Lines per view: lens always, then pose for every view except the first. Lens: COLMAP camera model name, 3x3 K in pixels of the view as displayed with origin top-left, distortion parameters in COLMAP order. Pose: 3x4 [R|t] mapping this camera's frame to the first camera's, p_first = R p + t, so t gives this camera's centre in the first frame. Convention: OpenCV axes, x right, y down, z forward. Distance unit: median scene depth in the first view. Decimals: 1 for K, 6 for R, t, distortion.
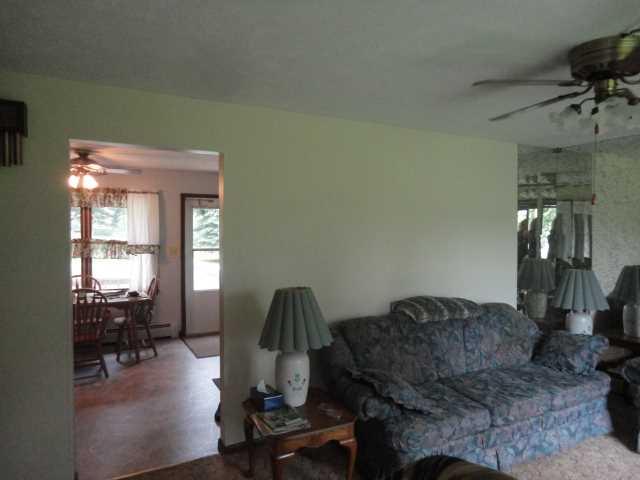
lens RADIAL K [[446.1, 0, 318.4], [0, 446.1, 236.0], [0, 0, 1]] dist [0.028326, 0.001200]
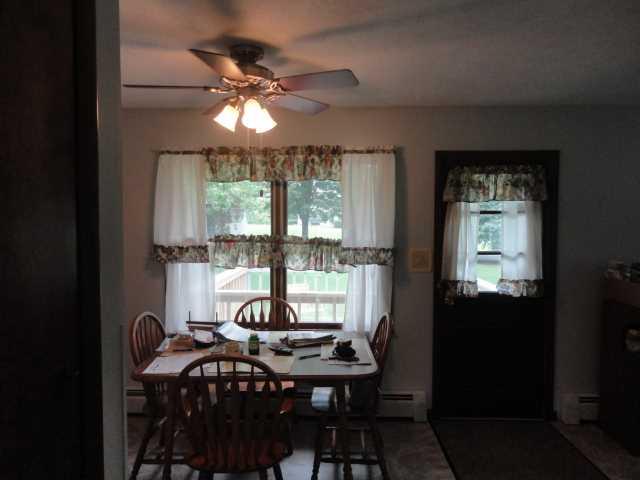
lens RADIAL K [[446.1, 0, 319.7], [0, 446.1, 239.0], [0, 0, 1]] dist [0.028326, 0.001200]
pose [[0.876490, 0.023672, -0.480838, -0.184804], [-0.010518, 0.999494, 0.030034, -0.007253], [0.481305, -0.021267, 0.876295, 0.507565]]
